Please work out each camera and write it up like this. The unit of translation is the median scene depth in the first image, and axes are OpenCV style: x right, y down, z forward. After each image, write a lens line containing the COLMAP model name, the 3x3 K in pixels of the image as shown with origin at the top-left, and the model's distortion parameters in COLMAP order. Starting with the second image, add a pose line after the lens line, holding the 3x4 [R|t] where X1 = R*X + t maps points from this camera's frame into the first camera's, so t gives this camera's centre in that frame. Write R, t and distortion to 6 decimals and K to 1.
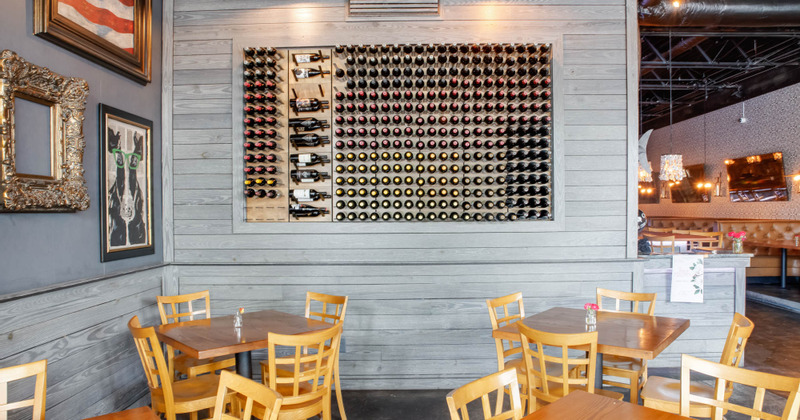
lens RADIAL K [[582.0, 0, 400.1], [0, 582.0, 221.8], [0, 0, 1]] dist [-0.001954, 0.001315]
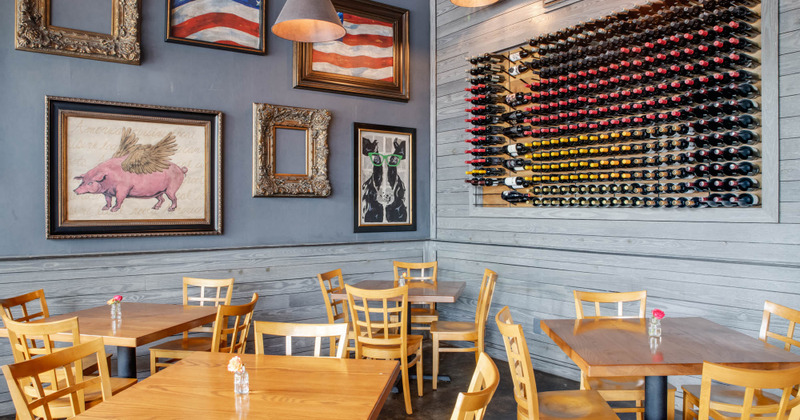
lens RADIAL K [[608.1, 0, 400.0], [0, 608.1, 210.0], [0, 0, 1]] dist [-0.001582, 0.001228]
pose [[0.604957, 0.011158, -0.796180, 0.648594], [-0.018458, 0.999830, -0.000013, 0.010016], [0.796044, 0.014703, 0.605060, 0.156219]]
